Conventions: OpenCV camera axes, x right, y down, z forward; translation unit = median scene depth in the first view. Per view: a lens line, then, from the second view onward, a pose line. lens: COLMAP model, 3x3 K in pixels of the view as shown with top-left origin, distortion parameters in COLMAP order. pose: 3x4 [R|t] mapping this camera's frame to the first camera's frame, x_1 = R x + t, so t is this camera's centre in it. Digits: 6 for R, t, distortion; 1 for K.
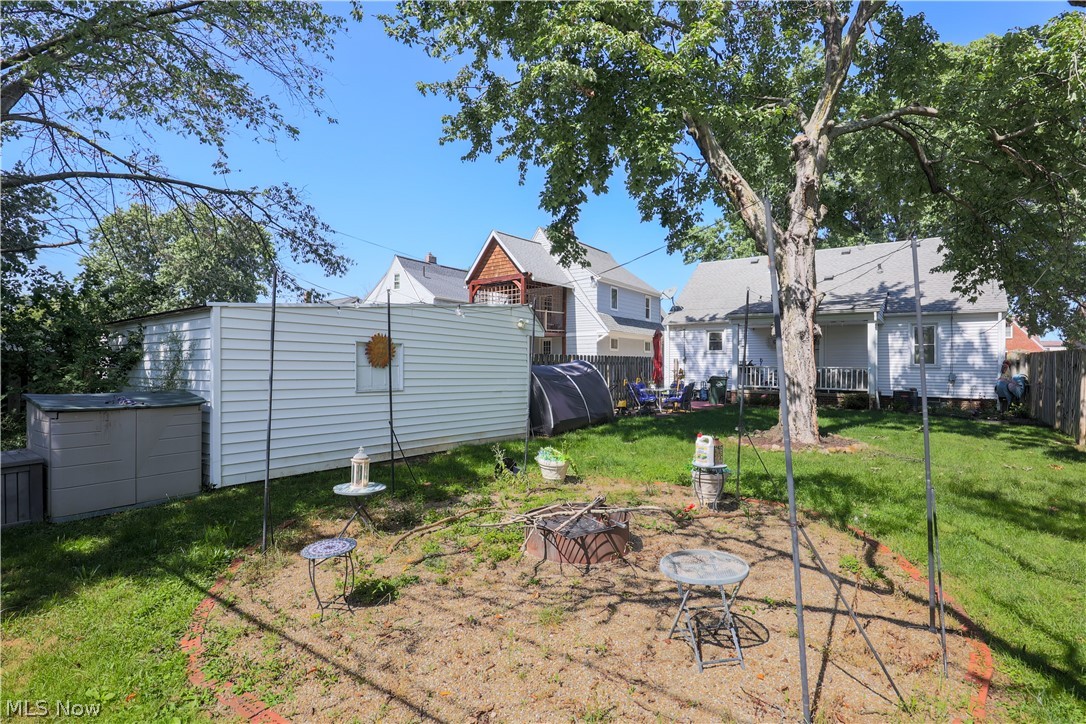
lens RADIAL K [[540.1, 0, 550.2], [0, 540.1, 366.5], [0, 0, 1]] dist [-0.005629, -0.000317]
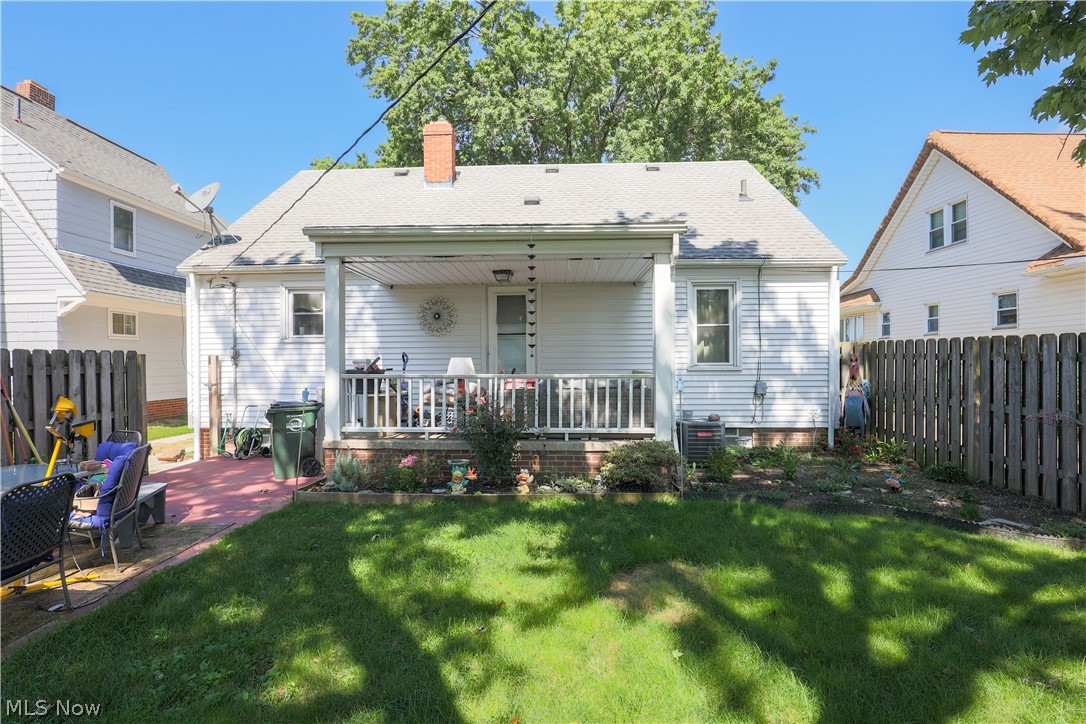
lens RADIAL K [[540.1, 0, 545.4], [0, 540.1, 364.2], [0, 0, 1]] dist [-0.005629, -0.000317]
pose [[0.832785, -0.015270, 0.553386, 0.266305], [0.012392, 0.999883, 0.008943, -0.009682], [-0.553458, -0.000590, 0.832877, 0.632026]]
